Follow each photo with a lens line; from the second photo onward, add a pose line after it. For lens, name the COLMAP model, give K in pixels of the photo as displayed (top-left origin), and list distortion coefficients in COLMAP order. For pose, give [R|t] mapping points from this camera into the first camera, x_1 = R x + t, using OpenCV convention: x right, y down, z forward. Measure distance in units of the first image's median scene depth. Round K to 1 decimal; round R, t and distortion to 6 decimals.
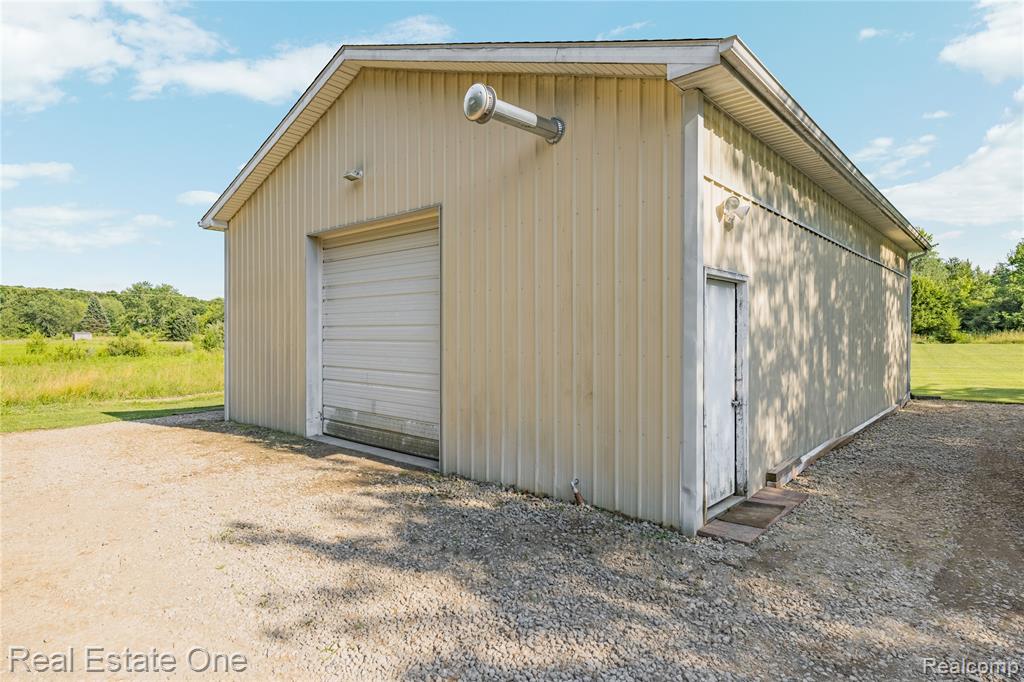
lens RADIAL K [[569.5, 0, 528.2], [0, 569.5, 337.6], [0, 0, 1]] dist [-0.004206, -0.000663]
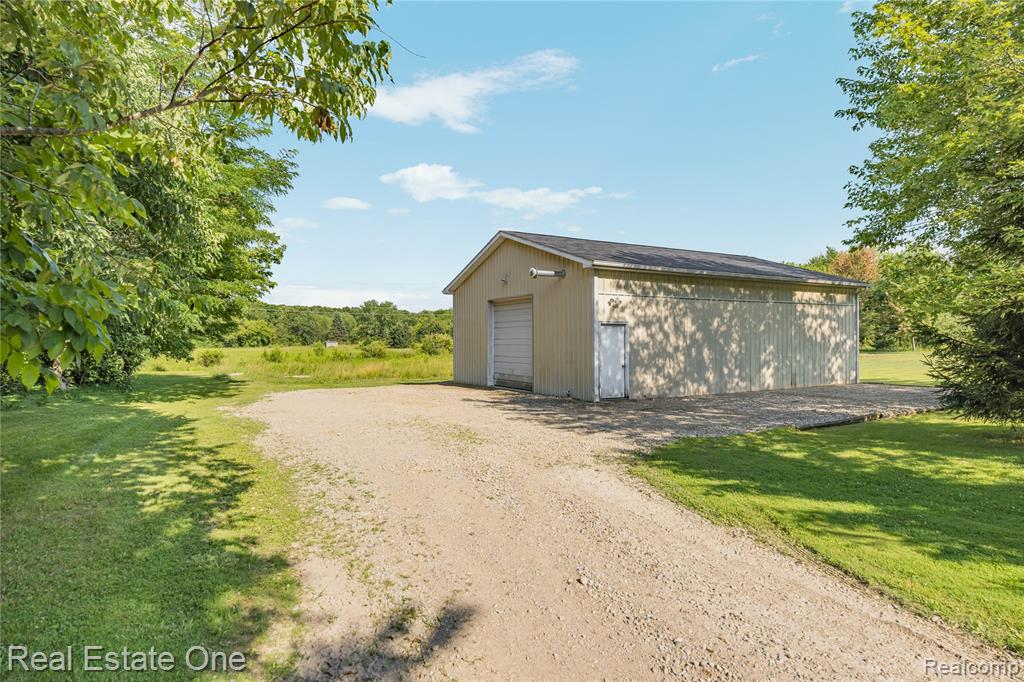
lens RADIAL K [[569.5, 0, 528.2], [0, 569.5, 337.6], [0, 0, 1]] dist [-0.004206, -0.000663]
pose [[0.950122, -0.004990, -0.311838, 0.090389], [0.000792, 0.999907, -0.013588, 0.000989], [0.311877, 0.012663, 0.950038, -0.212348]]
